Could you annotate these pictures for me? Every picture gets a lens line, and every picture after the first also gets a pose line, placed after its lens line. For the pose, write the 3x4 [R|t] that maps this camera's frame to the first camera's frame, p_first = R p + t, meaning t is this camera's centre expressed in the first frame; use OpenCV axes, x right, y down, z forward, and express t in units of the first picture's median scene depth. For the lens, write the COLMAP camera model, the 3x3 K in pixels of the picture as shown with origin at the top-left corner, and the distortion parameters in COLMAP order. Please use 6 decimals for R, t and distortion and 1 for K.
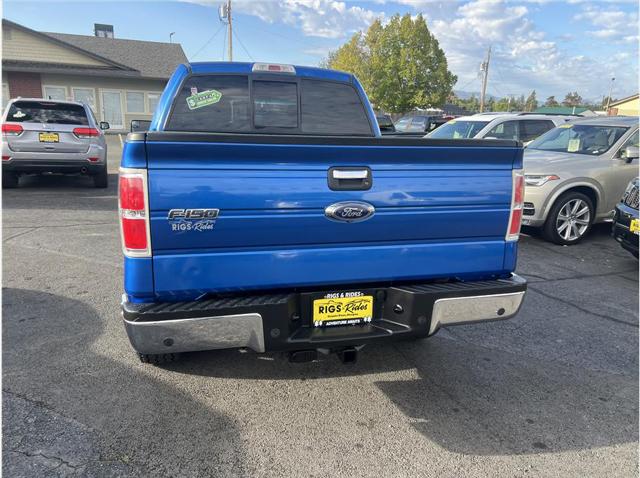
lens RADIAL K [[472.3, 0, 322.3], [0, 472.3, 238.4], [0, 0, 1]] dist [0.045352, -0.038660]
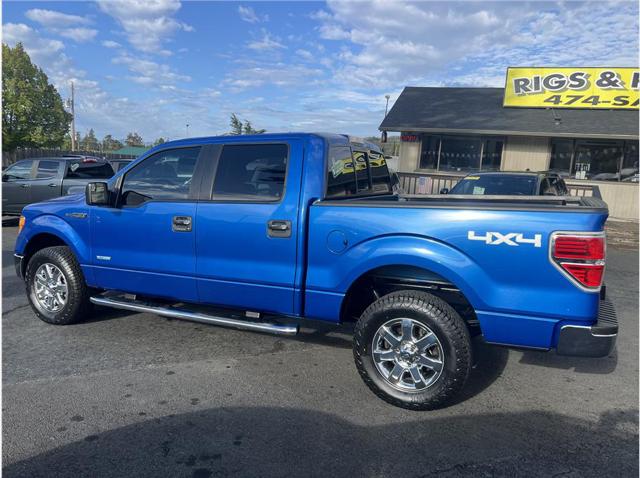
lens RADIAL K [[483.5, 0, 318.2], [0, 483.5, 241.0], [0, 0, 1]] dist [0.013798, -0.003658]
pose [[0.675513, -0.114650, 0.728380, -1.364989], [0.168499, 0.985701, -0.001117, -0.170901], [-0.717837, 0.123486, 0.685173, 0.384587]]
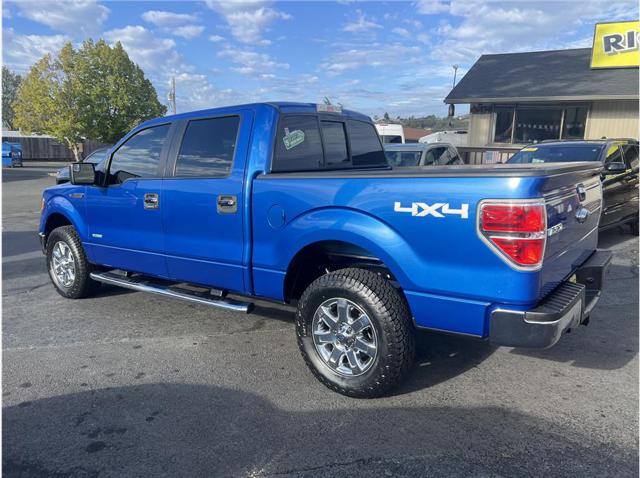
lens RADIAL K [[482.0, 0, 319.0], [0, 482.0, 235.6], [0, 0, 1]] dist [0.015296, -0.002533]
pose [[0.803574, -0.135761, 0.579515, -1.037709], [0.173076, 0.984865, -0.009272, -0.088885], [-0.569486, 0.107751, 0.814909, 0.193655]]
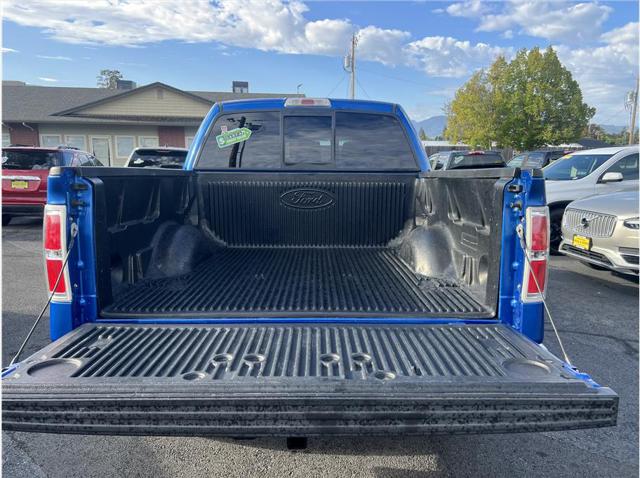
lens RADIAL K [[472.3, 0, 322.3], [0, 472.3, 238.4], [0, 0, 1]] dist [0.045352, -0.038660]
pose [[0.966629, 0.016945, -0.255618, 0.223869], [-0.038617, 0.996046, -0.080006, -0.018580], [0.253251, 0.087207, 0.963462, 0.158631]]
